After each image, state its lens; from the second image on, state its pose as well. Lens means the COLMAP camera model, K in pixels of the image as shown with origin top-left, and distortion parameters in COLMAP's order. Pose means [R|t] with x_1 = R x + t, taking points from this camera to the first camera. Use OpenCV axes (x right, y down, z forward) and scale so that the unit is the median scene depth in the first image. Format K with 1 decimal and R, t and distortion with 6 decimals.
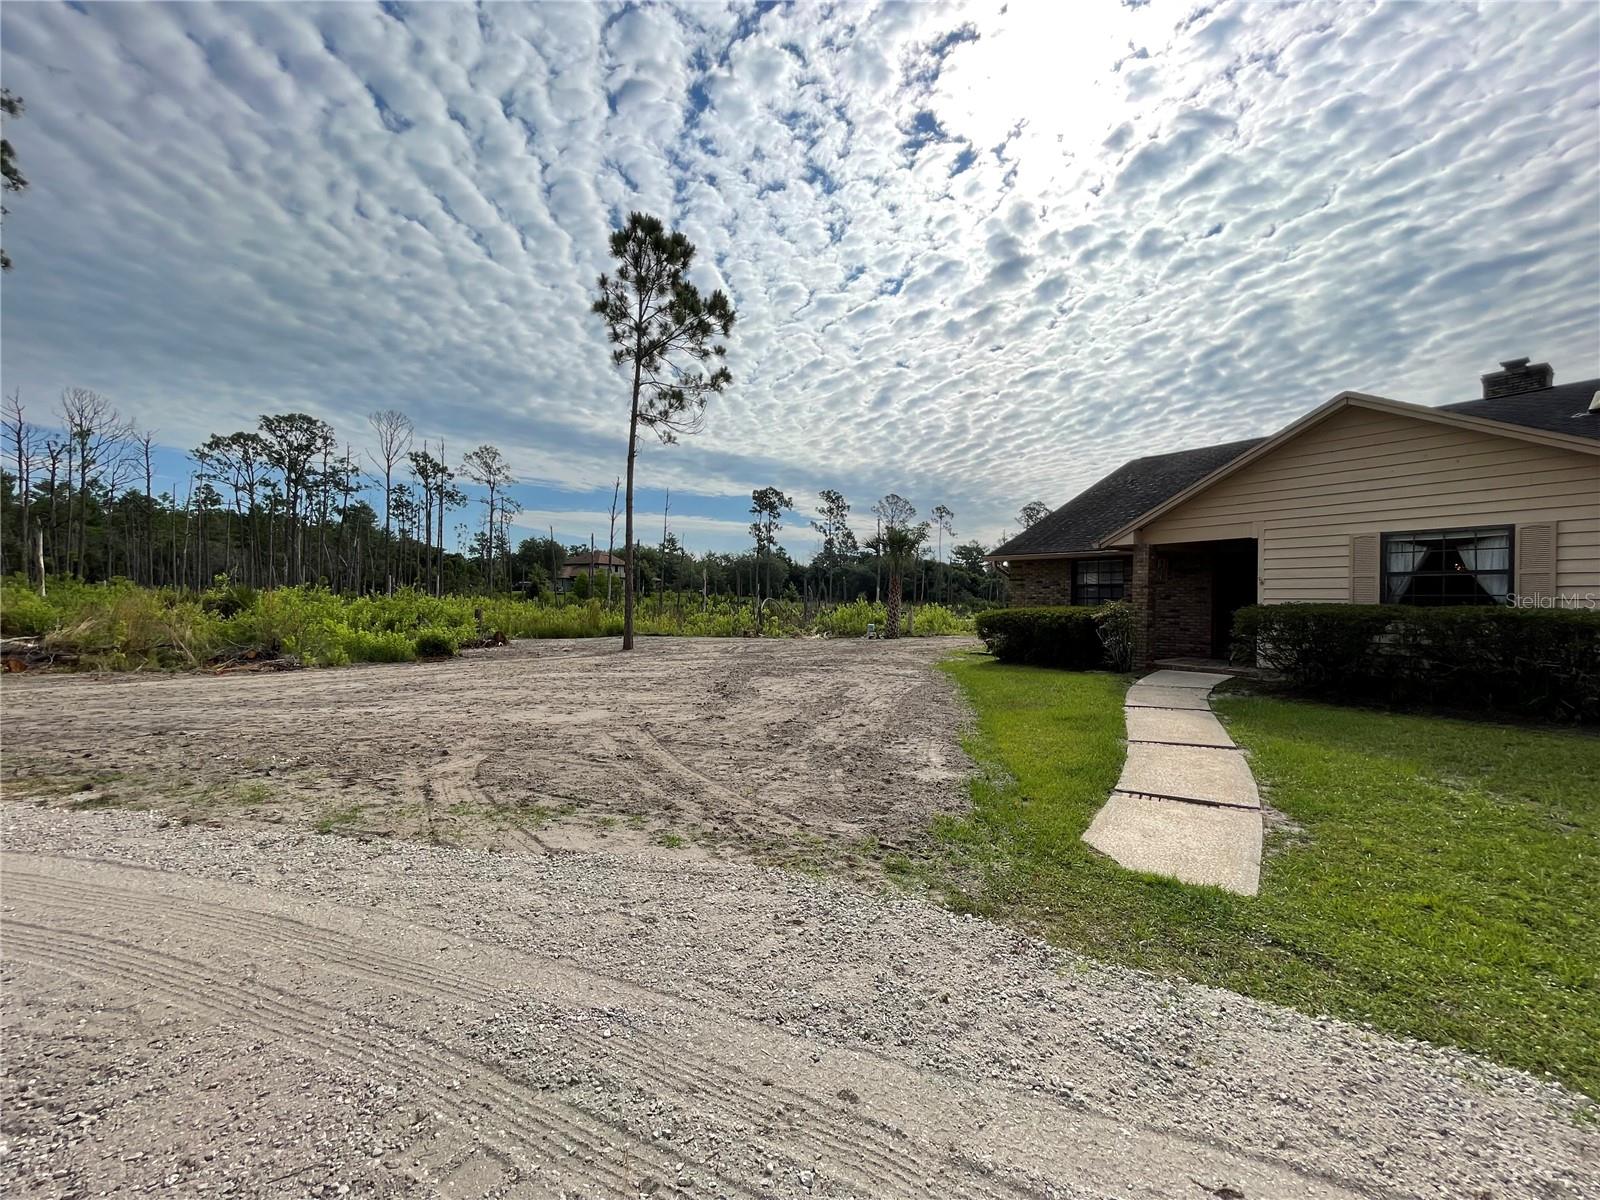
lens RADIAL K [[697.0, 0, 783.0], [0, 697.0, 632.3], [0, 0, 1]] dist [-0.002567, 0.000135]
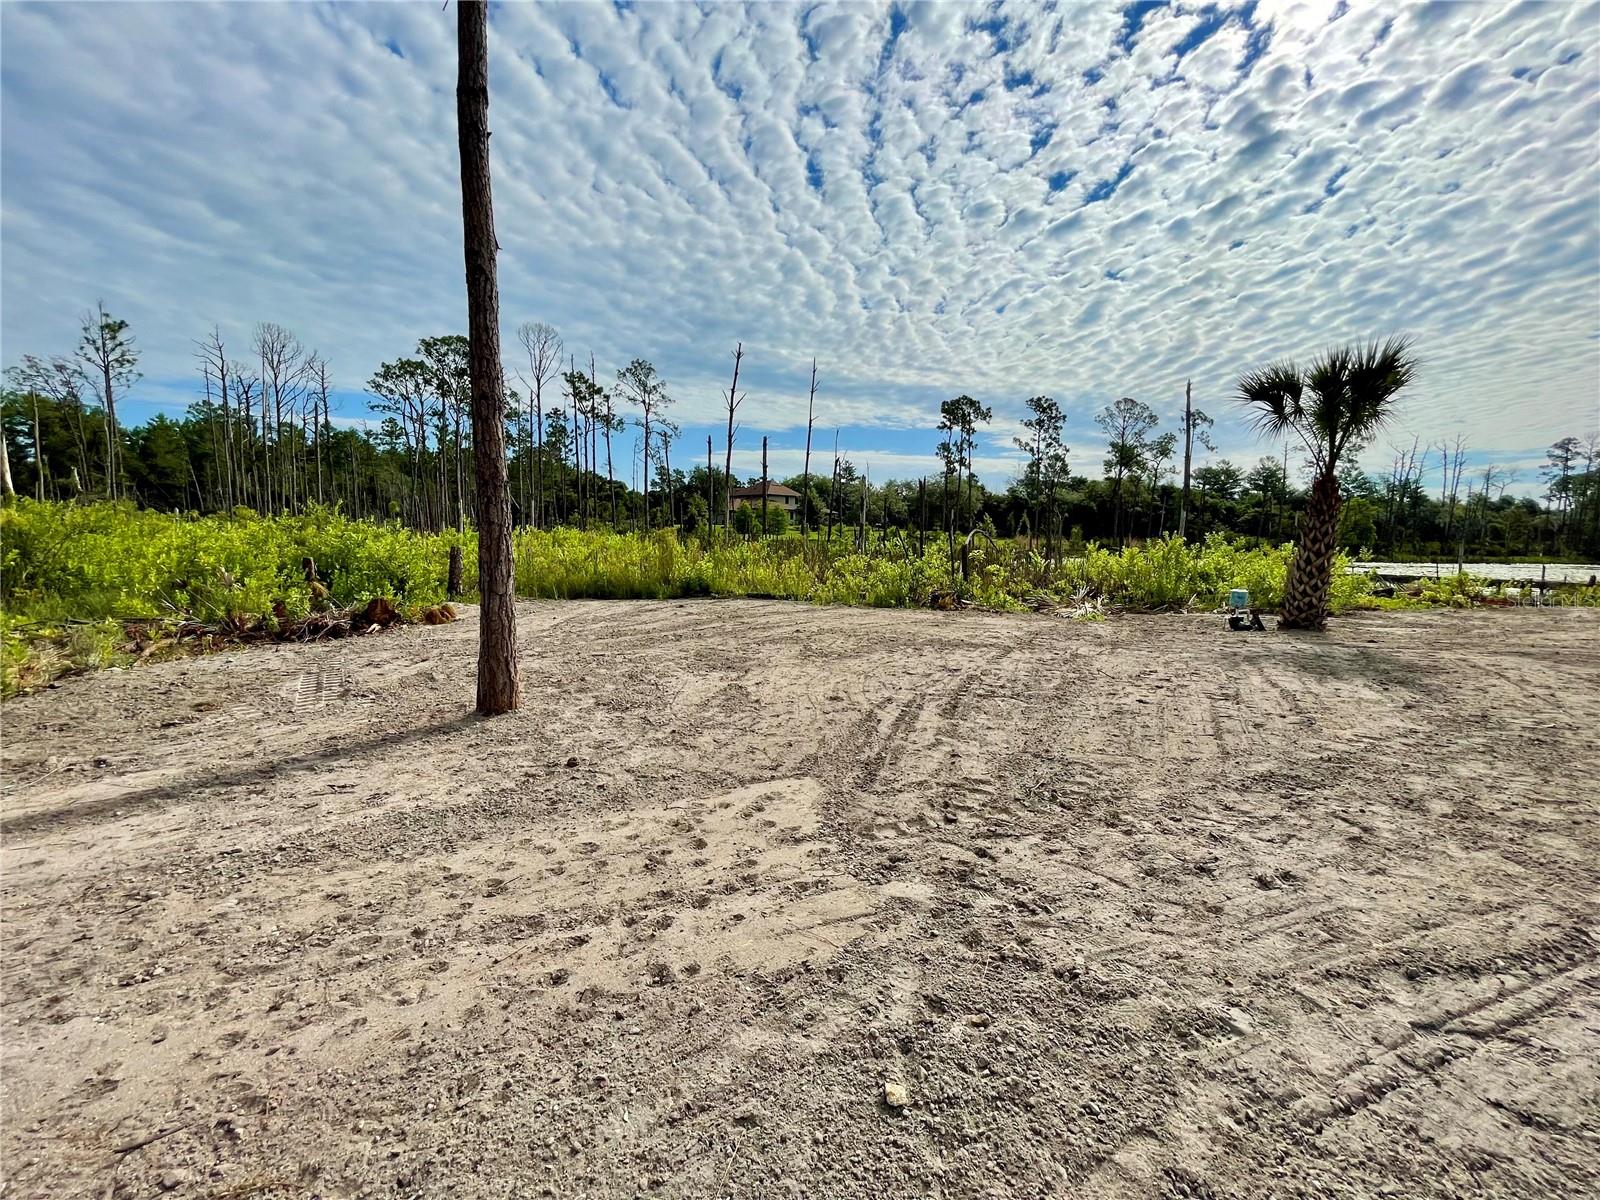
lens RADIAL K [[650.6, 0, 800.9], [0, 650.6, 602.9], [0, 0, 1]] dist [-0.000749, -0.000040]
pose [[0.967779, 0.030520, -0.249945, -0.004321], [-0.016199, 0.998117, 0.059153, -0.006861], [0.251280, -0.053198, 0.966451, 0.170279]]
